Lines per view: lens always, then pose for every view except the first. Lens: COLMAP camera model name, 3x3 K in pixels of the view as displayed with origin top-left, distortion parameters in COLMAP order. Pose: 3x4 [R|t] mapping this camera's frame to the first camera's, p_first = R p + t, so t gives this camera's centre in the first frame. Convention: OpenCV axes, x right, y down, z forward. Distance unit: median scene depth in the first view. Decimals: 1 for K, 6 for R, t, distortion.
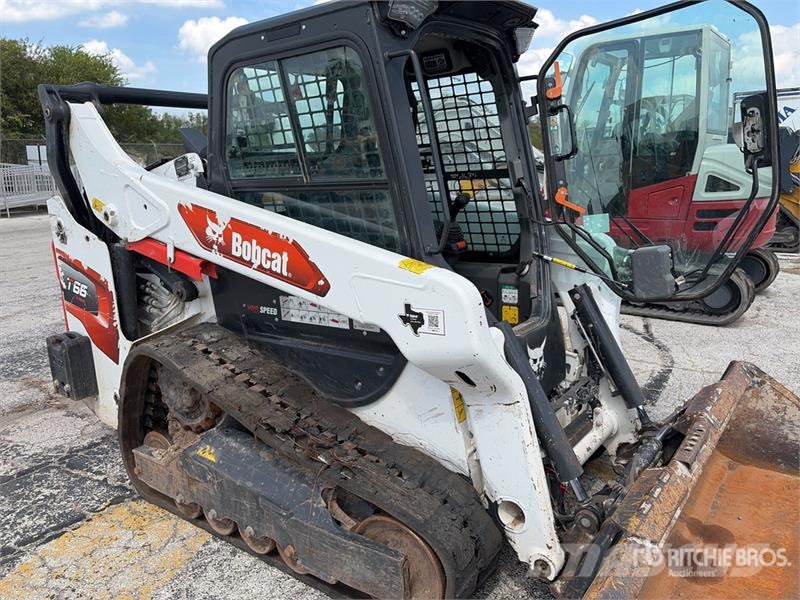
lens RADIAL K [[608.6, 0, 400.0], [0, 608.6, 304.1], [0, 0, 1]] dist [0.035929, -0.042706]
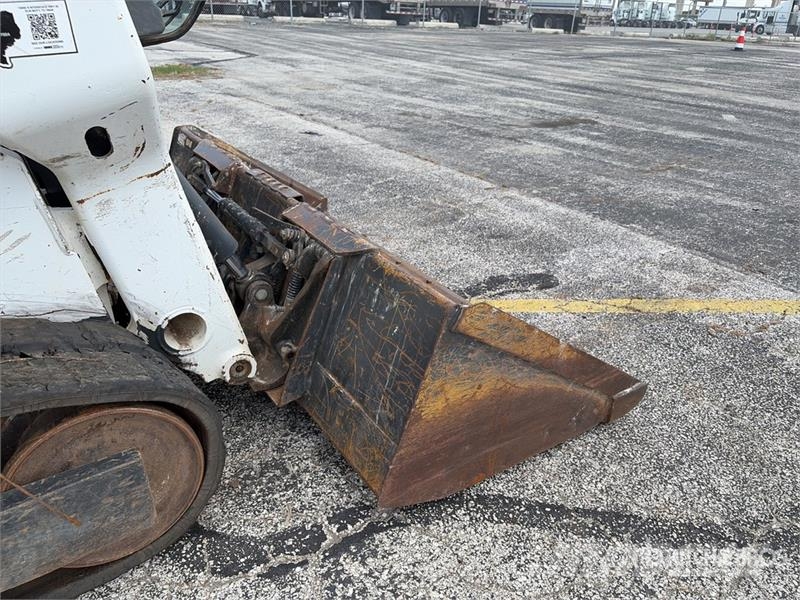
lens RADIAL K [[608.6, 0, 400.0], [0, 608.6, 304.1], [0, 0, 1]] dist [0.035929, -0.042706]
pose [[0.343168, -0.393871, 0.852702, -0.272331], [0.180127, 0.918578, 0.351808, 0.083918], [-0.921840, 0.032865, 0.386174, 0.387418]]
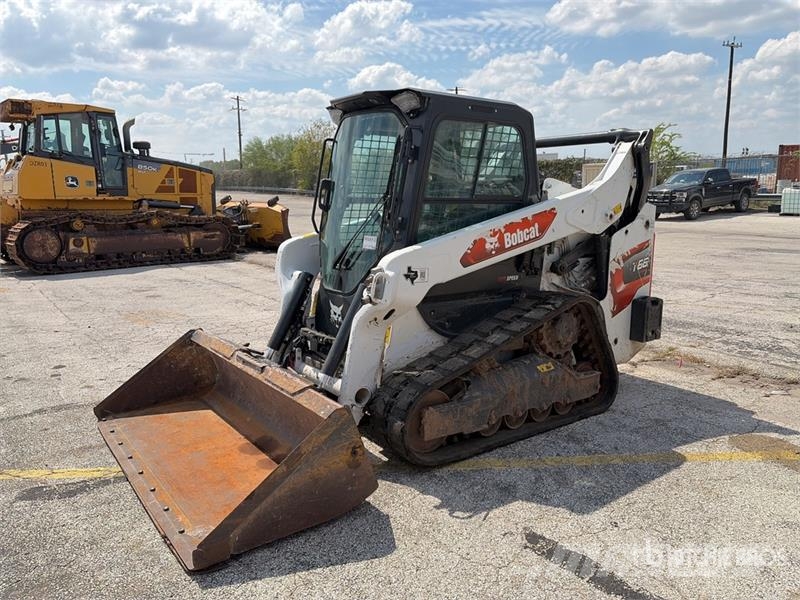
lens RADIAL K [[603.7, 0, 398.4], [0, 603.7, 296.1], [0, 0, 1]] dist [0.043625, -0.044256]
pose [[-0.289129, 0.194327, -0.937359, 1.581756], [-0.198870, 0.945624, 0.257383, -0.377256], [0.936405, 0.260829, -0.234762, 1.439357]]
